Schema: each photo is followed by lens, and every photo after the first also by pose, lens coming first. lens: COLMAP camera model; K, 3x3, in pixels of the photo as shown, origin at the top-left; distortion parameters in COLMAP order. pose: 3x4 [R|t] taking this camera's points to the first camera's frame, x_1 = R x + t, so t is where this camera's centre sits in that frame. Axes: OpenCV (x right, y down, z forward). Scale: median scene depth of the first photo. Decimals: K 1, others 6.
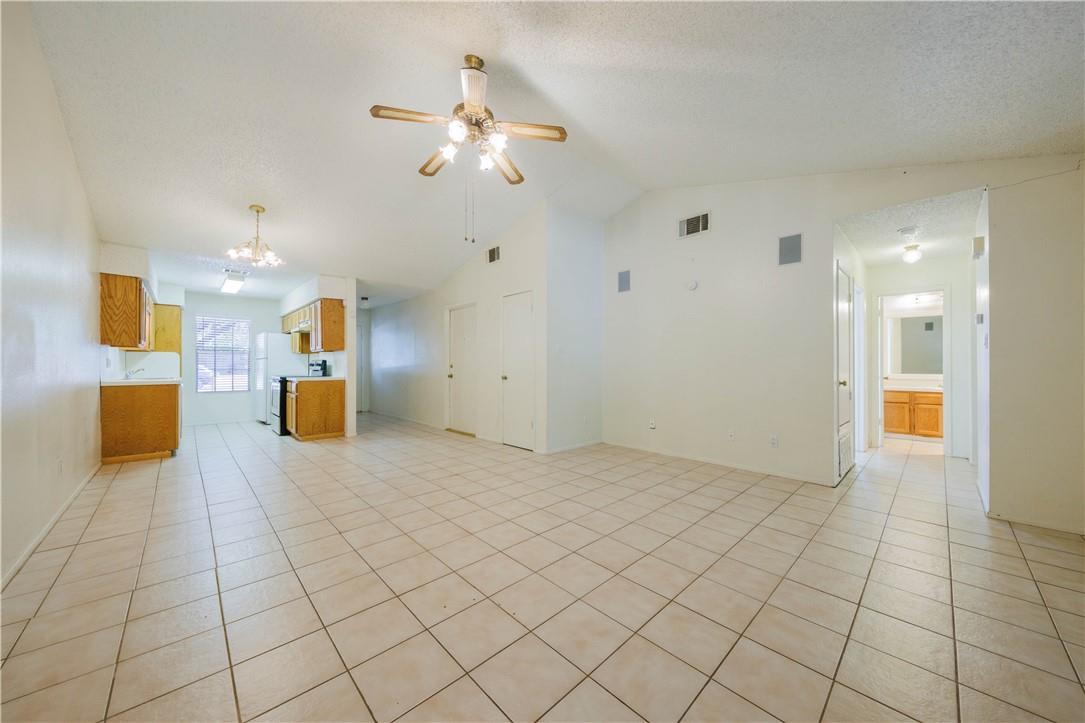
lens RADIAL K [[373.5, 0, 542.9], [0, 373.5, 357.3], [0, 0, 1]] dist [0.004308, -0.002115]
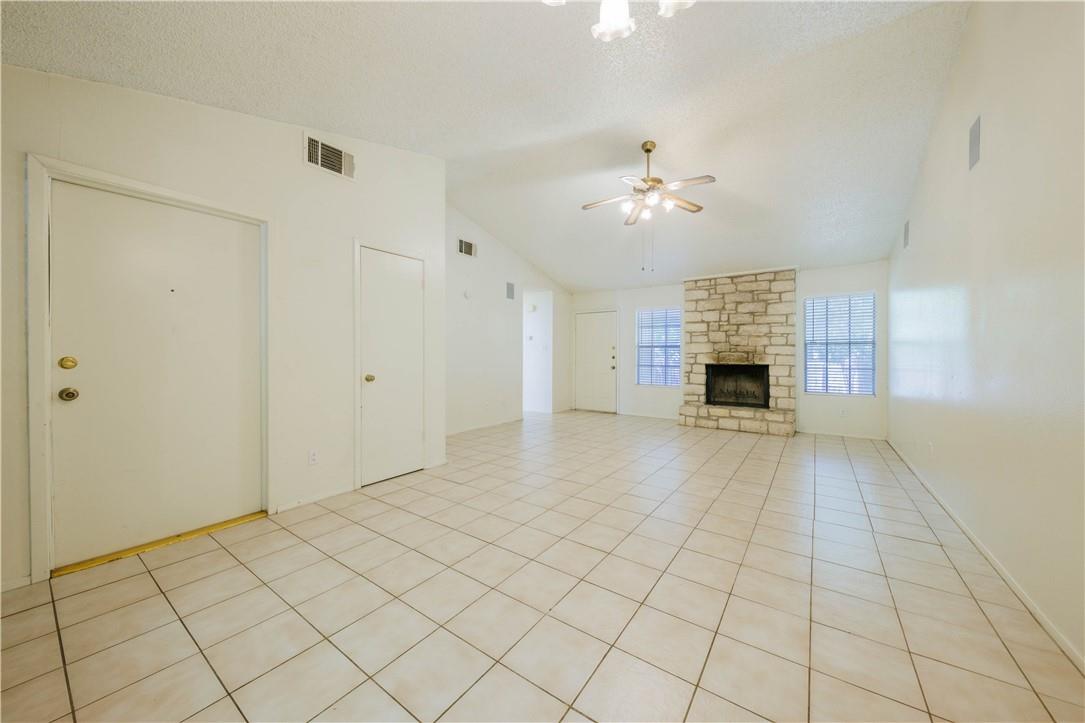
lens RADIAL K [[373.5, 0, 531.2], [0, 373.5, 354.4], [0, 0, 1]] dist [0.004308, -0.002115]
pose [[-0.159388, 0.006217, 0.987196, -0.887224], [-0.022536, 0.999697, -0.009934, 0.017218], [-0.986959, -0.023831, -0.159199, 0.977227]]
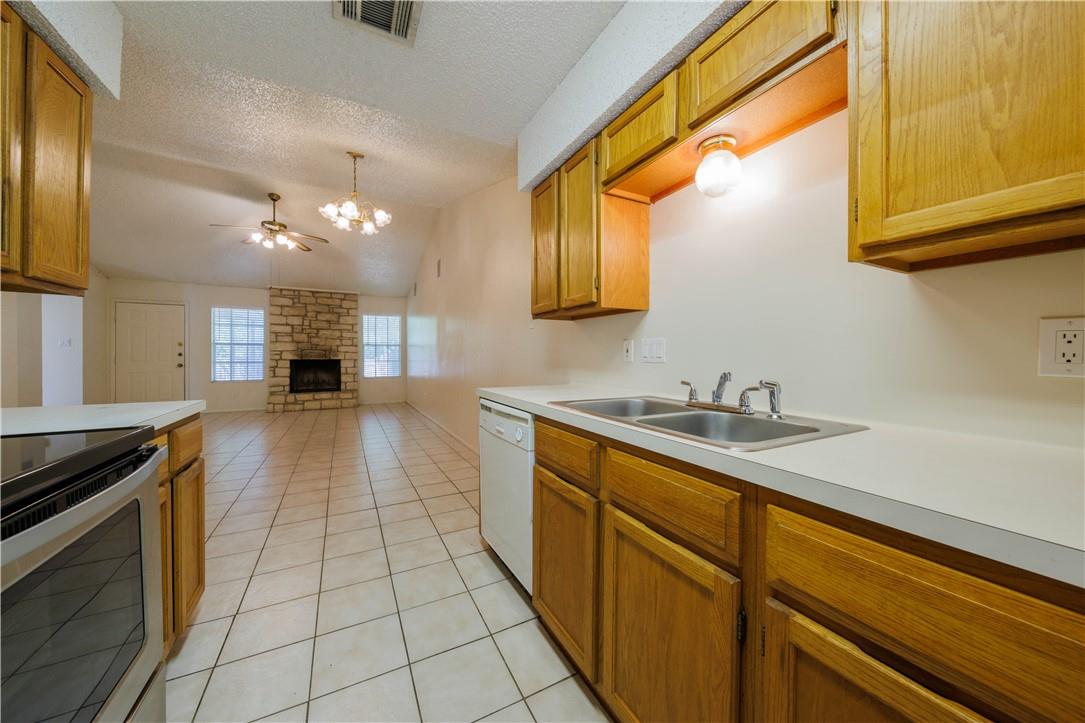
lens RADIAL K [[373.5, 0, 549.6], [0, 373.5, 355.2], [0, 0, 1]] dist [0.004308, -0.002115]
pose [[-0.965783, 0.001329, 0.259349, -1.192252], [-0.003416, 0.999835, -0.017842, 0.030859], [-0.259330, -0.018118, -0.965619, 1.454271]]
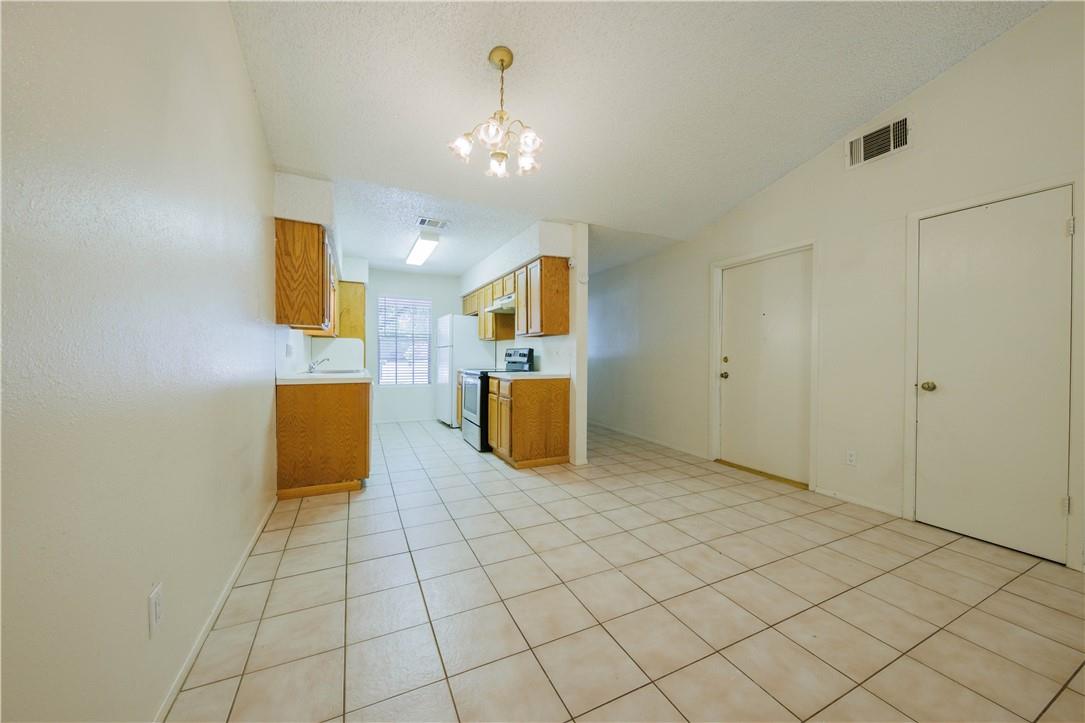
lens RADIAL K [[373.5, 0, 563.1], [0, 373.5, 348.2], [0, 0, 1]] dist [0.004308, -0.002115]
pose [[0.965931, 0.003673, -0.258774, -0.466555], [-0.002611, 0.999987, 0.004445, 0.004815], [0.258787, -0.003618, 0.965928, 0.444016]]
